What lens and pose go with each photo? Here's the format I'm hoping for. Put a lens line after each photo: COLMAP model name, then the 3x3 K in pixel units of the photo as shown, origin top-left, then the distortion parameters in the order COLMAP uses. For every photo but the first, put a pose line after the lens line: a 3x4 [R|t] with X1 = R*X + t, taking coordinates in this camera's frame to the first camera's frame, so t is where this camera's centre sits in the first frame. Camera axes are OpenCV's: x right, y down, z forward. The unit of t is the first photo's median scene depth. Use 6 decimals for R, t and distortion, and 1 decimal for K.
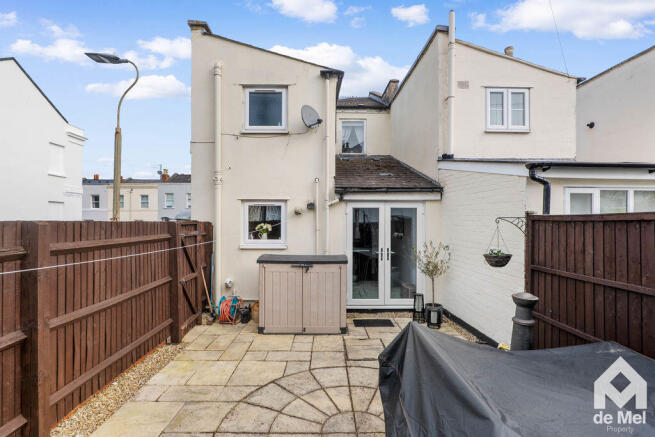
lens RADIAL K [[307.8, 0, 328.3], [0, 307.8, 216.6], [0, 0, 1]] dist [-0.041854, -0.000541]
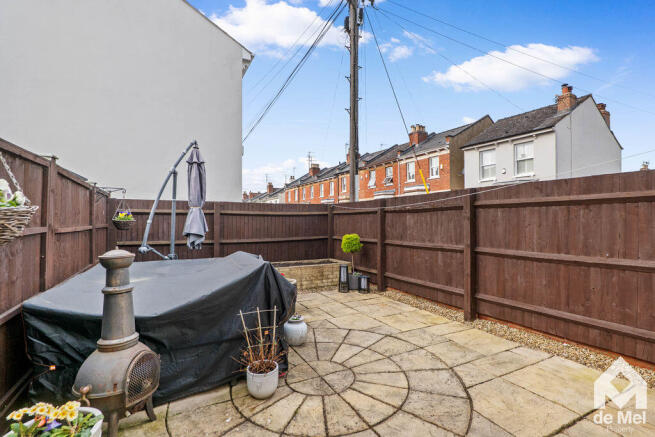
lens RADIAL K [[307.8, 0, 328.5], [0, 307.8, 220.8], [0, 0, 1]] dist [-0.041854, -0.000541]
pose [[-0.893412, -0.001112, -0.449236, 0.468657], [0.005565, 0.999893, -0.013542, 0.175704], [0.449203, -0.014599, -0.893310, 1.702353]]
